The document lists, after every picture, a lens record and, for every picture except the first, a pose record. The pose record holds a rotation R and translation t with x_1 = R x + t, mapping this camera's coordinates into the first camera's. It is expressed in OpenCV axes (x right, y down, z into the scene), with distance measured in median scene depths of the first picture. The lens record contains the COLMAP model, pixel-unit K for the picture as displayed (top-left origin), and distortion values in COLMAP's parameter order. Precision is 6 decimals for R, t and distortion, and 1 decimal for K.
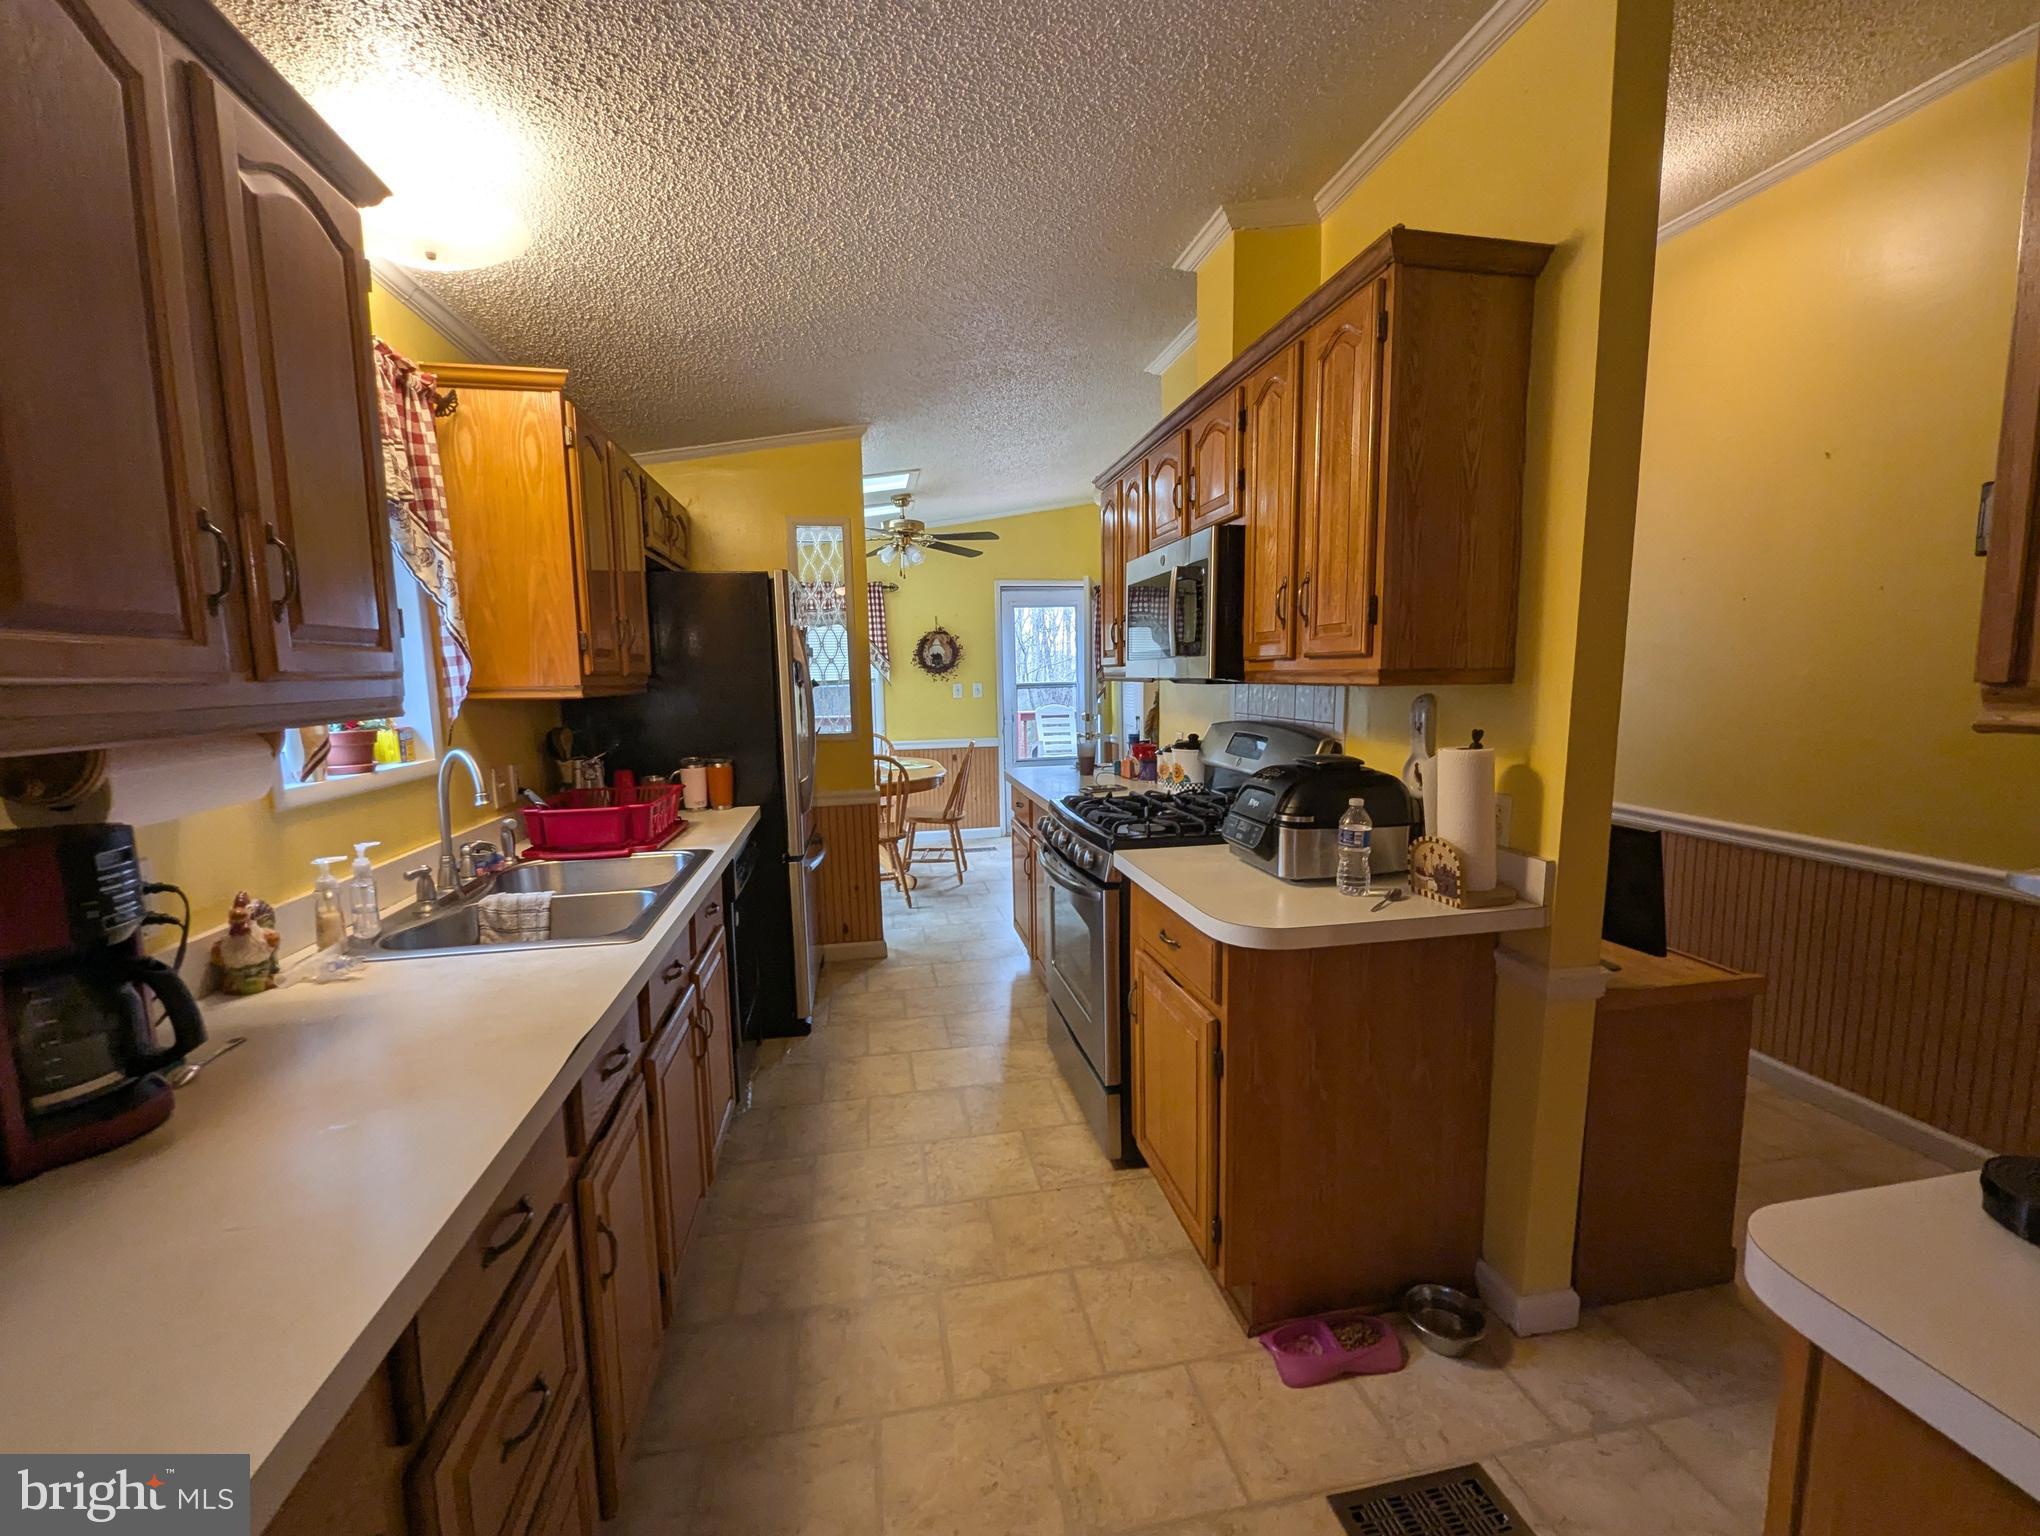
lens RADIAL K [[848.9, 0, 1016.9], [0, 848.9, 755.9], [0, 0, 1]] dist [0.002443, -0.001593]
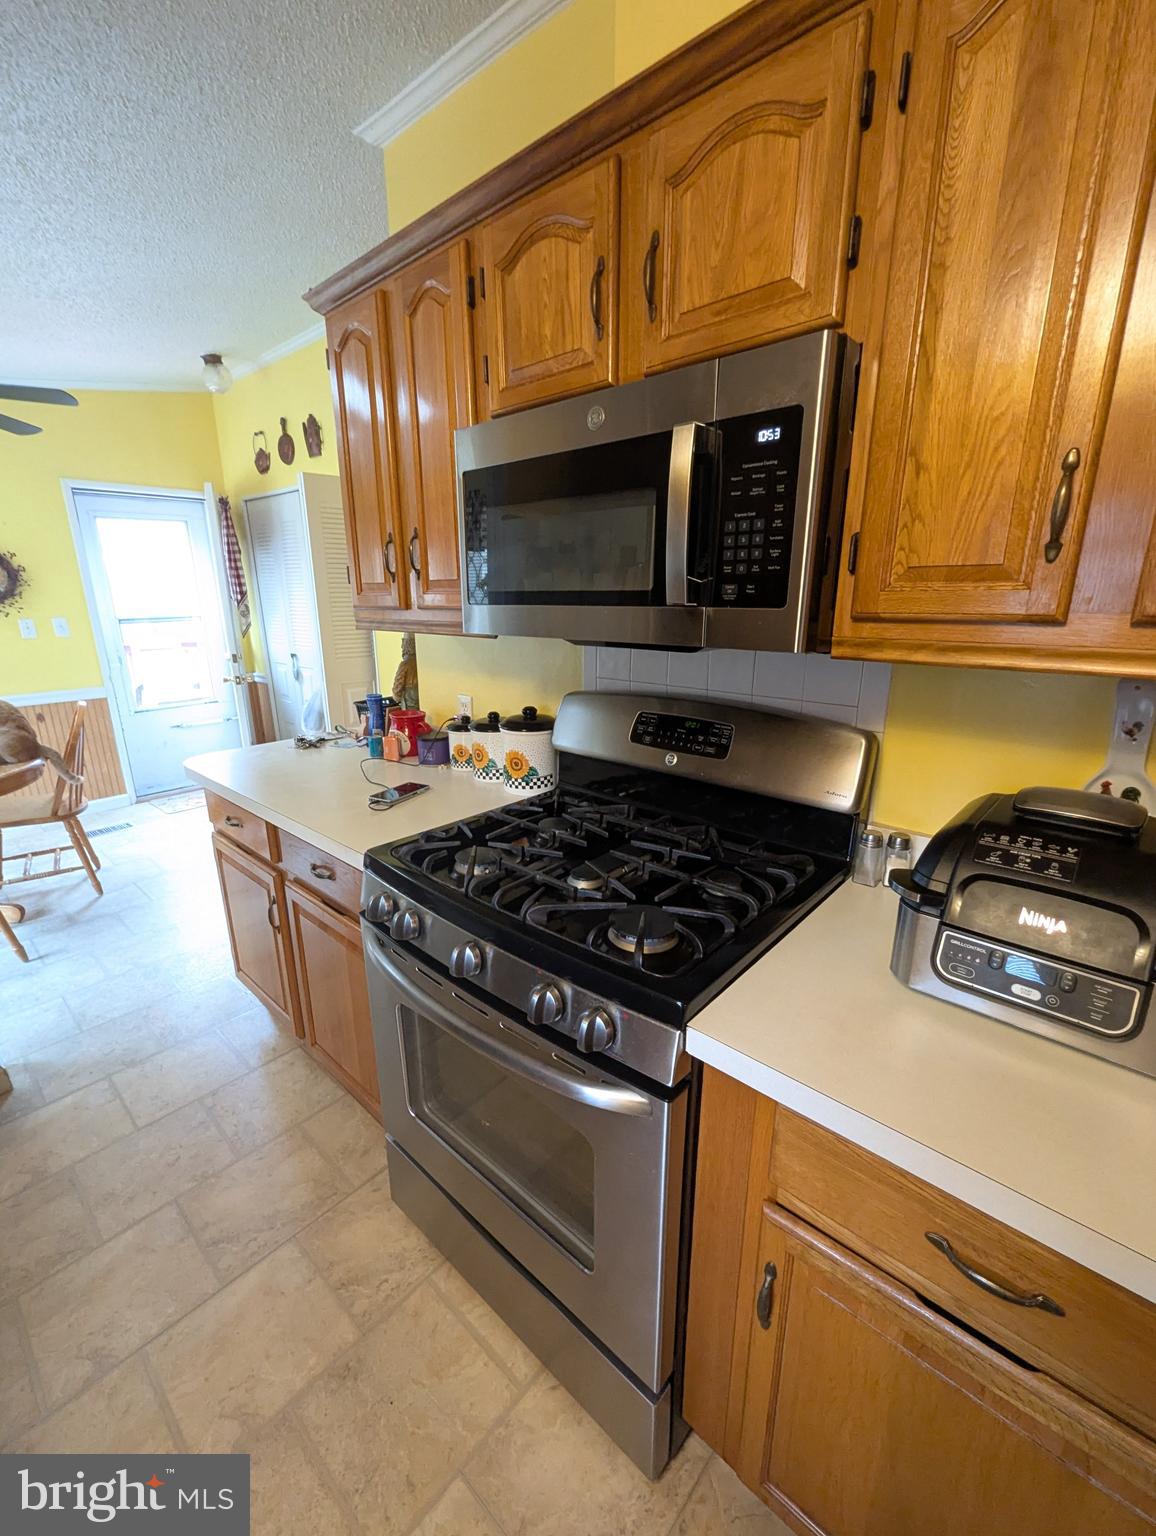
lens RADIAL K [[639.2, 0, 606.1], [0, 639.2, 785.1], [0, 0, 1]] dist [0.002443, -0.001593]
pose [[0.780692, -0.146731, 0.607445, -0.071281], [0.040500, 0.981880, 0.185127, -0.050072], [-0.623602, -0.119926, 0.772488, 0.440850]]
